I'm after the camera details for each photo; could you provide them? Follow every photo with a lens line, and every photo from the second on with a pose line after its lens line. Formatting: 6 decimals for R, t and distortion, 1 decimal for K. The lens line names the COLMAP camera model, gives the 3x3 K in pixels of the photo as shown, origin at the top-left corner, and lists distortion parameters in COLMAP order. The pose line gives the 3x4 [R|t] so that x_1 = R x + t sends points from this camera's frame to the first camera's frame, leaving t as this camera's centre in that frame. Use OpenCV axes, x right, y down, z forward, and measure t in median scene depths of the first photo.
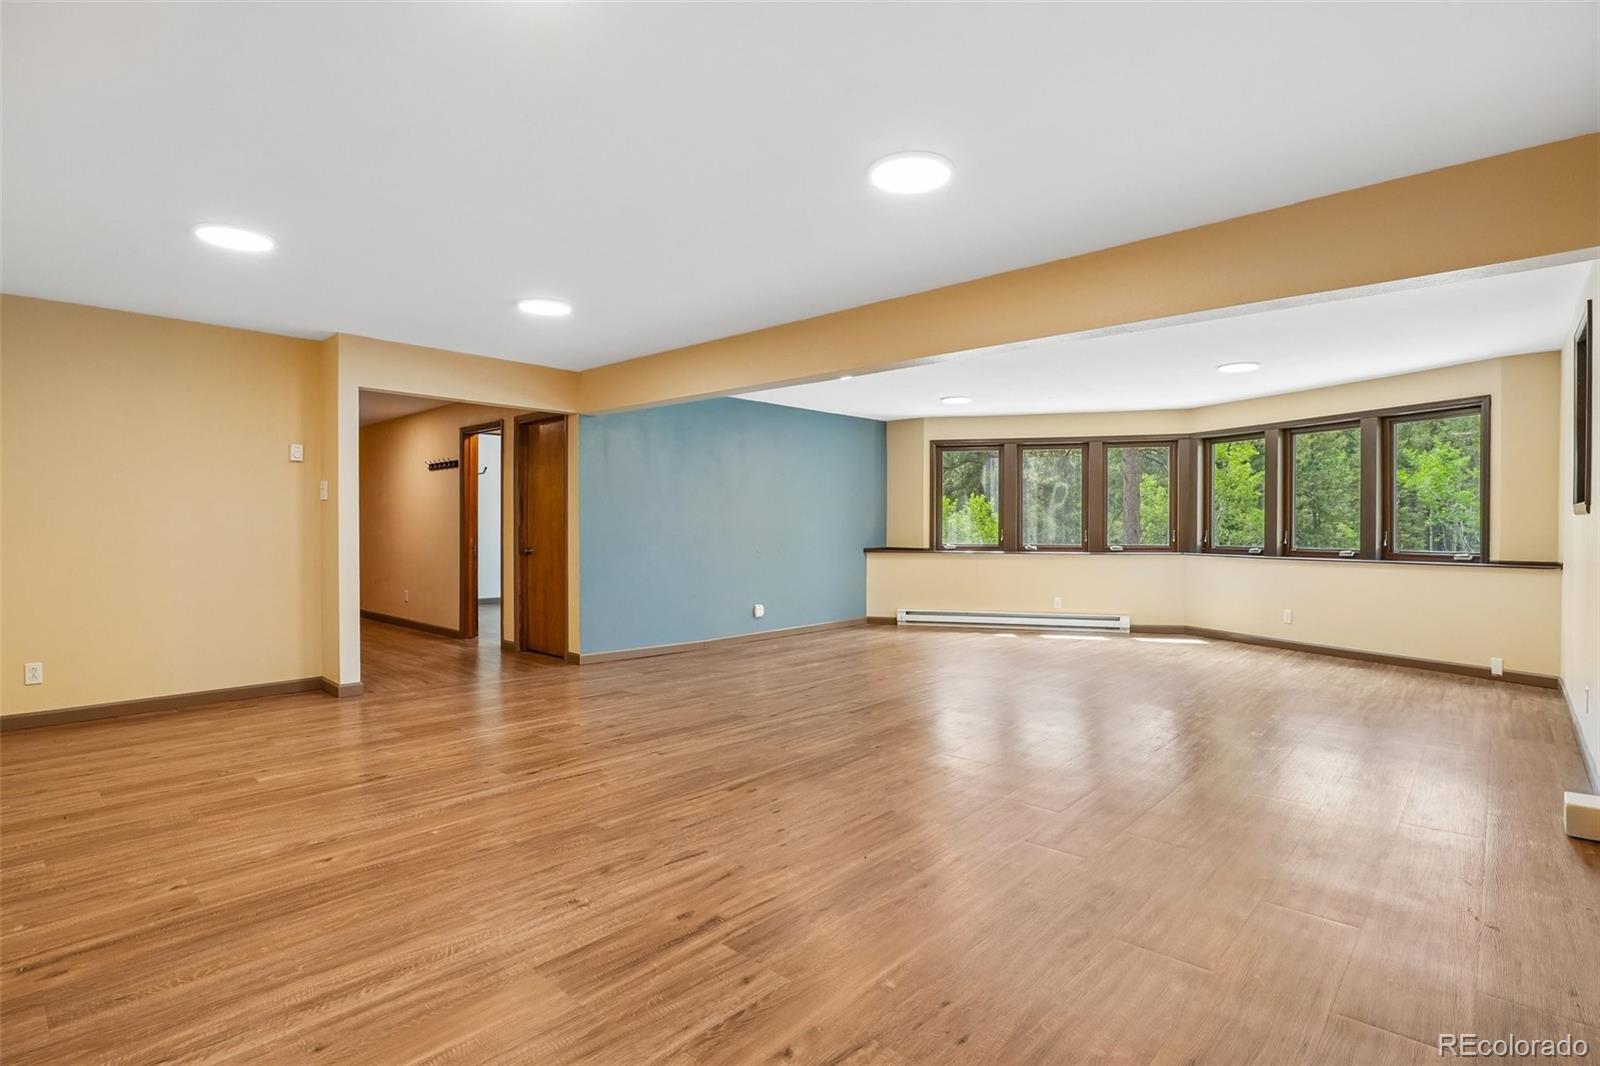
lens RADIAL K [[790.6, 0, 804.0], [0, 790.6, 538.7], [0, 0, 1]] dist [-0.038901, 0.007271]
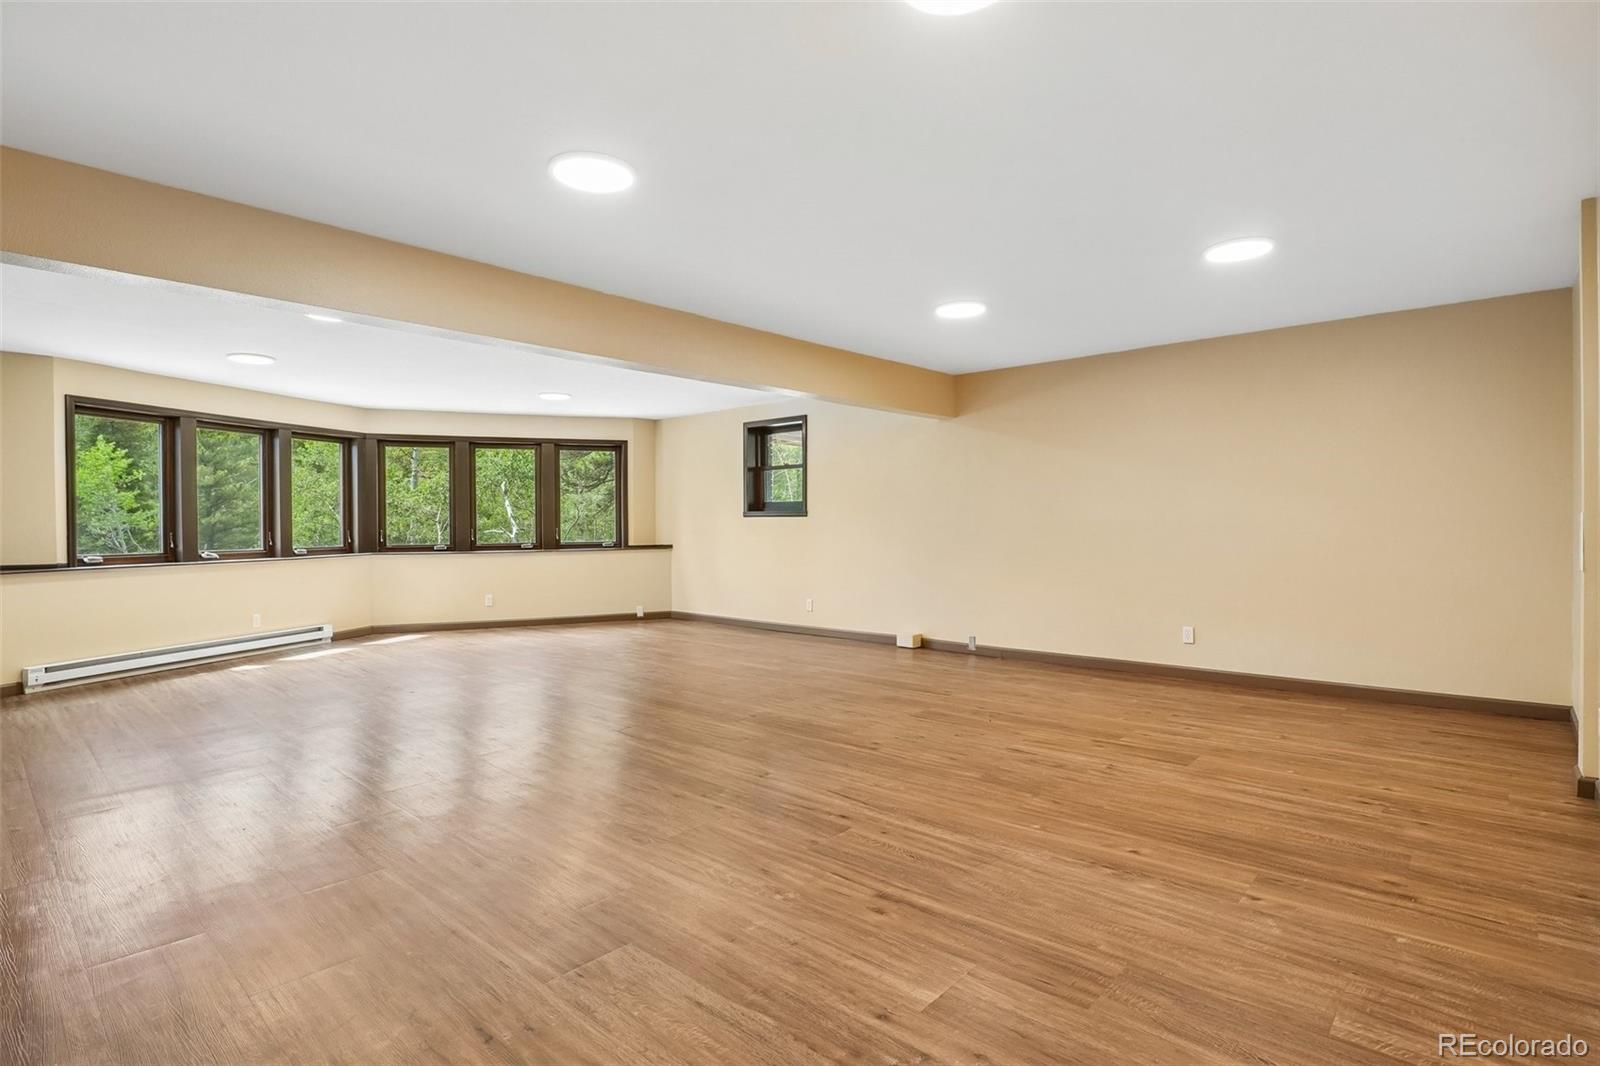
lens RADIAL K [[790.6, 0, 803.2], [0, 790.6, 531.8], [0, 0, 1]] dist [-0.038901, 0.007271]
pose [[-0.003195, -0.011543, 0.999928, -1.459388], [0.022978, 0.999669, 0.011613, -0.022753], [-0.999731, 0.023013, -0.002928, 1.277314]]
